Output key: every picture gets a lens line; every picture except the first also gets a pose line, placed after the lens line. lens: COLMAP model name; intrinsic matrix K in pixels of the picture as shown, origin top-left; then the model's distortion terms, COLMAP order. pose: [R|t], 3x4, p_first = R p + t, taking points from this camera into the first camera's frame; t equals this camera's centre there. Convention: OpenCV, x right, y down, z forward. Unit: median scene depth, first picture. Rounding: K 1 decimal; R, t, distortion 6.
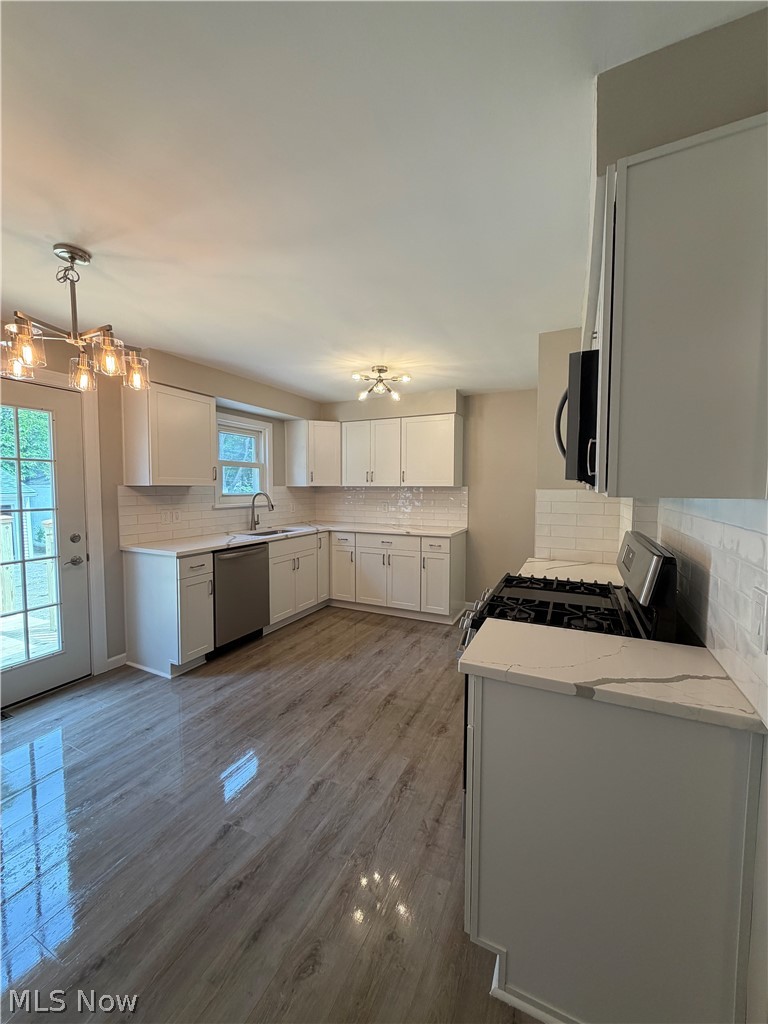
lens RADIAL K [[406.5, 0, 384.0], [0, 406.5, 512.0], [0, 0, 1]] dist [0.015414, -0.000530]
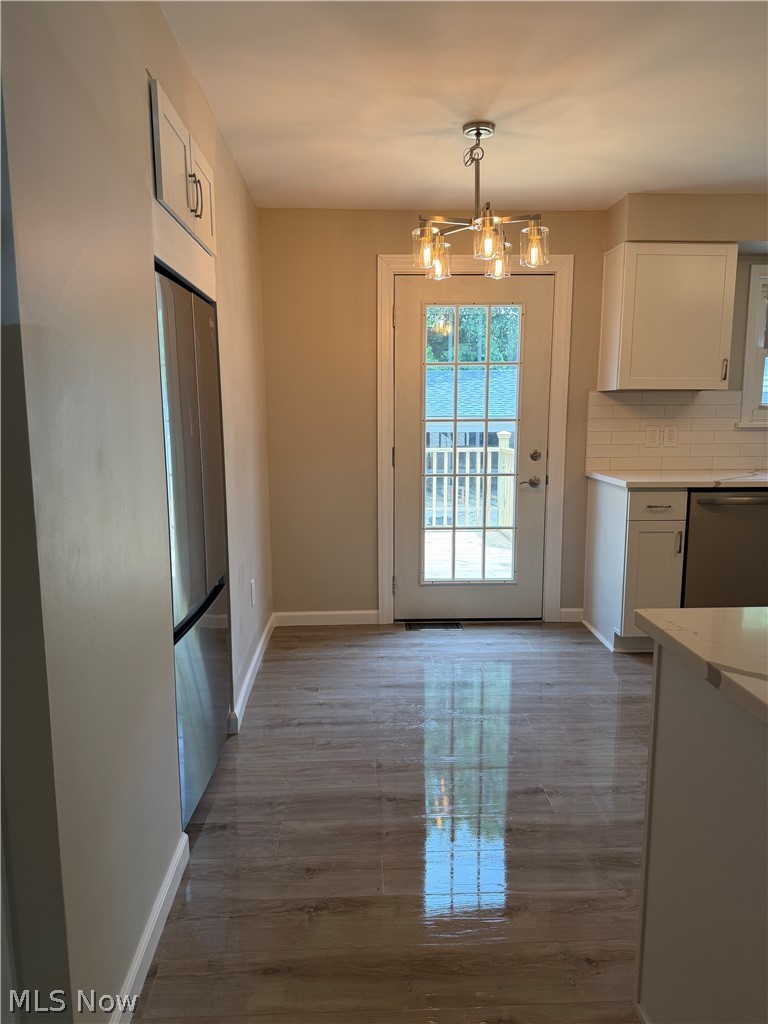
lens RADIAL K [[691.7, 0, 384.0], [0, 691.7, 512.0], [0, 0, 1]] dist [0.049913, -0.000909]
pose [[0.499050, 0.126582, -0.857278, 0.336280], [-0.048892, 0.991811, 0.117985, 0.026856], [0.865193, -0.016966, 0.501152, 0.010067]]
